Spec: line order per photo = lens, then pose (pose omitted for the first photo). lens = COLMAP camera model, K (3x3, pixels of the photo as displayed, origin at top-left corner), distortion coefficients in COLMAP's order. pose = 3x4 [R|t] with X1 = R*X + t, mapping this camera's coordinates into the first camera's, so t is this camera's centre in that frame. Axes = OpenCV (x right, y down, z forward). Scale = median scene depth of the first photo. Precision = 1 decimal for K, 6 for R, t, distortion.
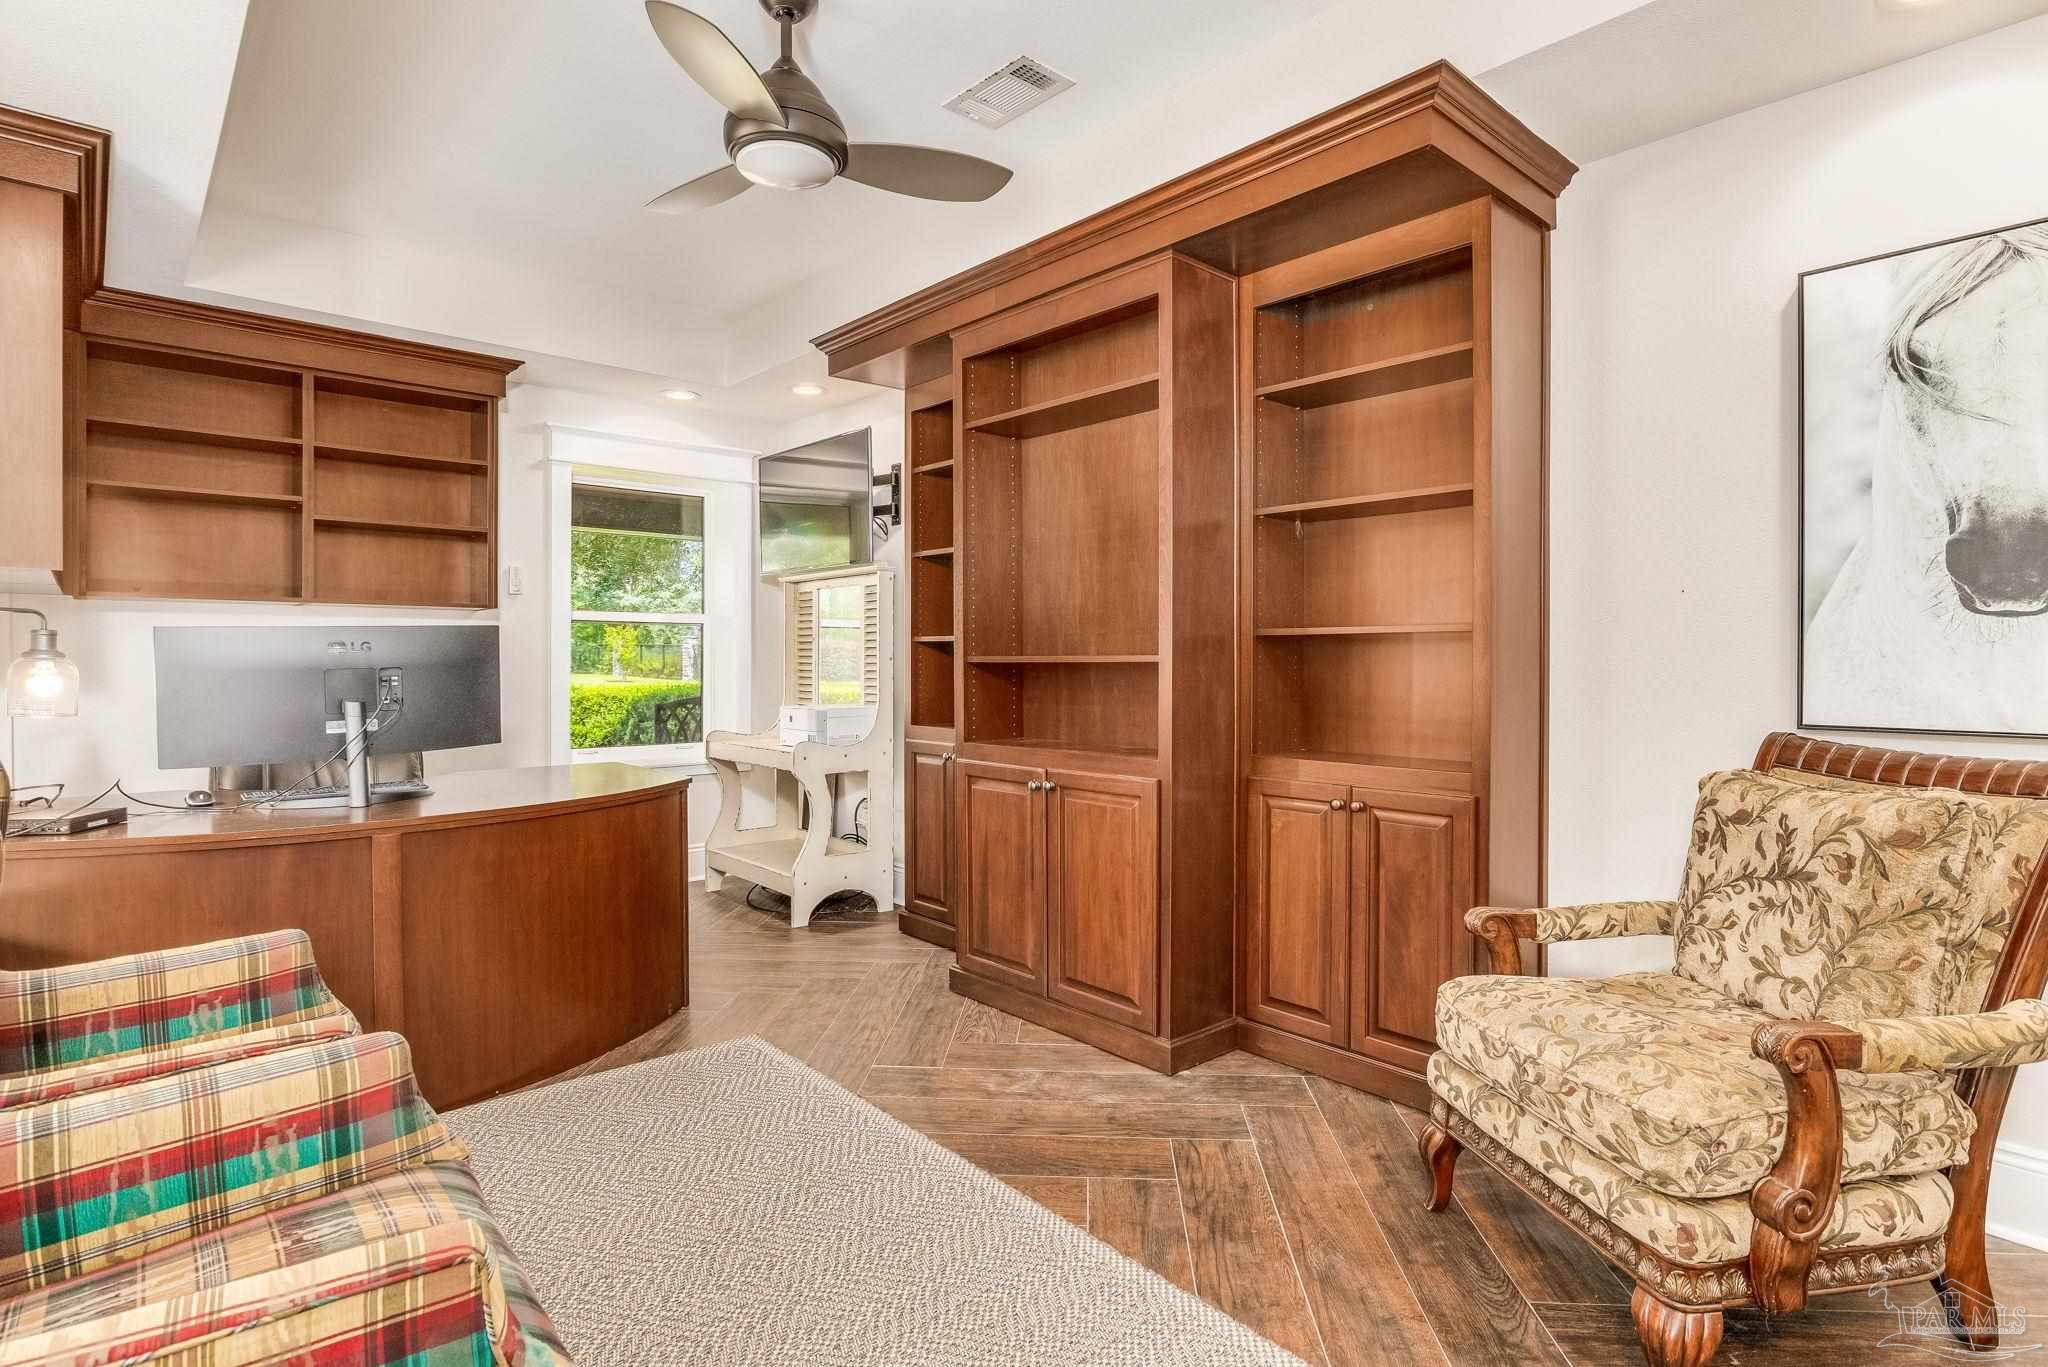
lens RADIAL K [[1042.0, 0, 1033.4], [0, 1042.0, 673.9], [0, 0, 1]] dist [-0.030762, 0.004536]
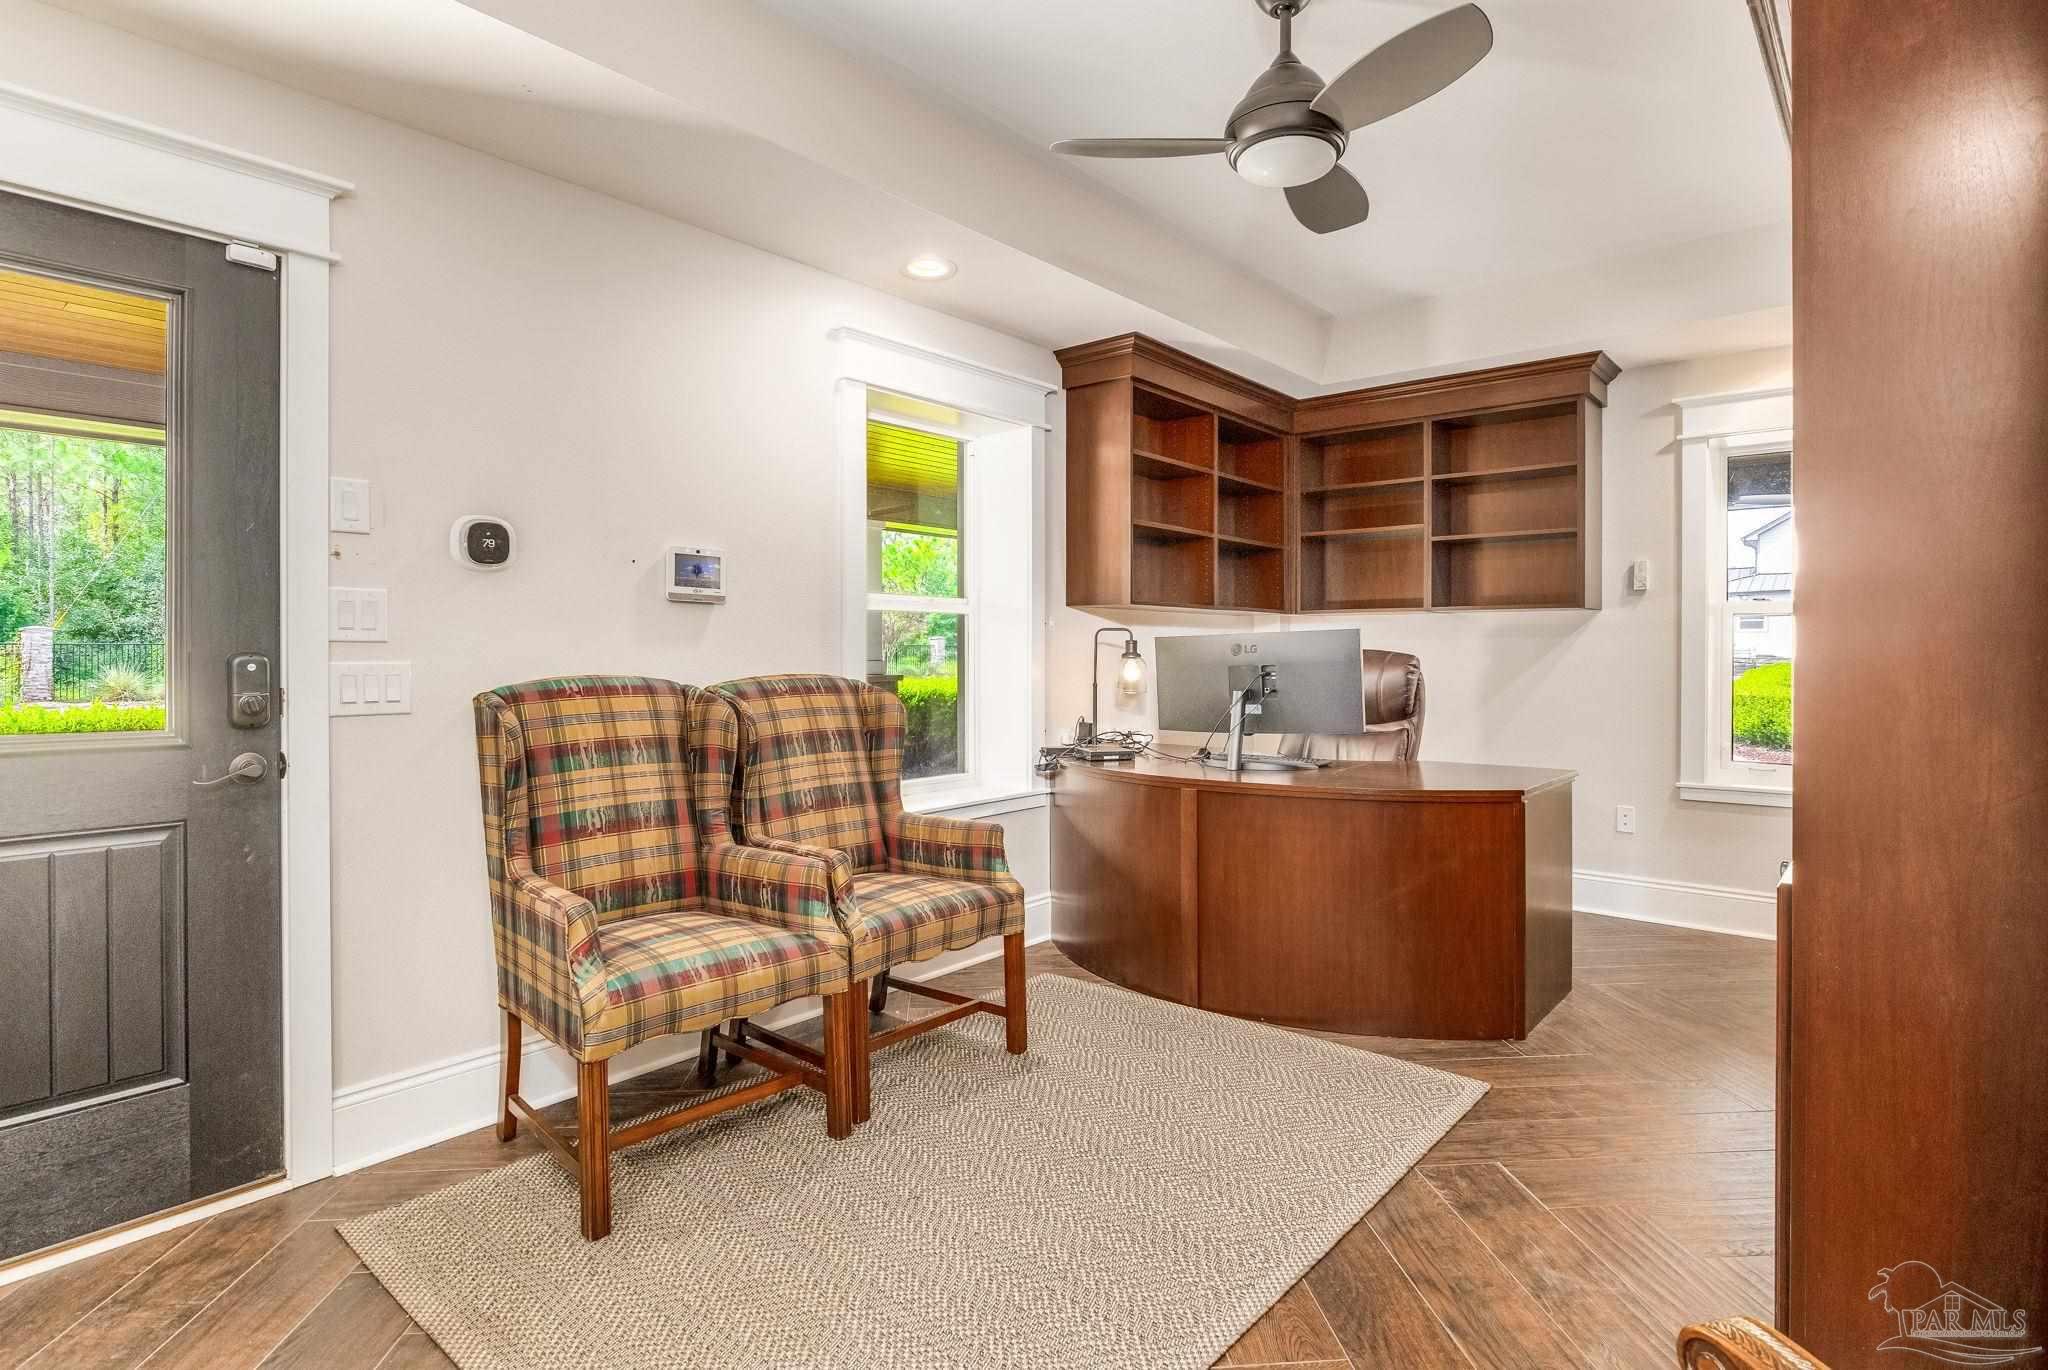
lens RADIAL K [[1042.0, 0, 1032.3], [0, 1042.0, 671.8], [0, 0, 1]] dist [-0.030762, 0.004536]
pose [[0.110698, 0.008801, -0.993815, 0.512720], [-0.016840, 0.999834, 0.006979, -0.001211], [0.993711, 0.015964, 0.110827, 0.472987]]
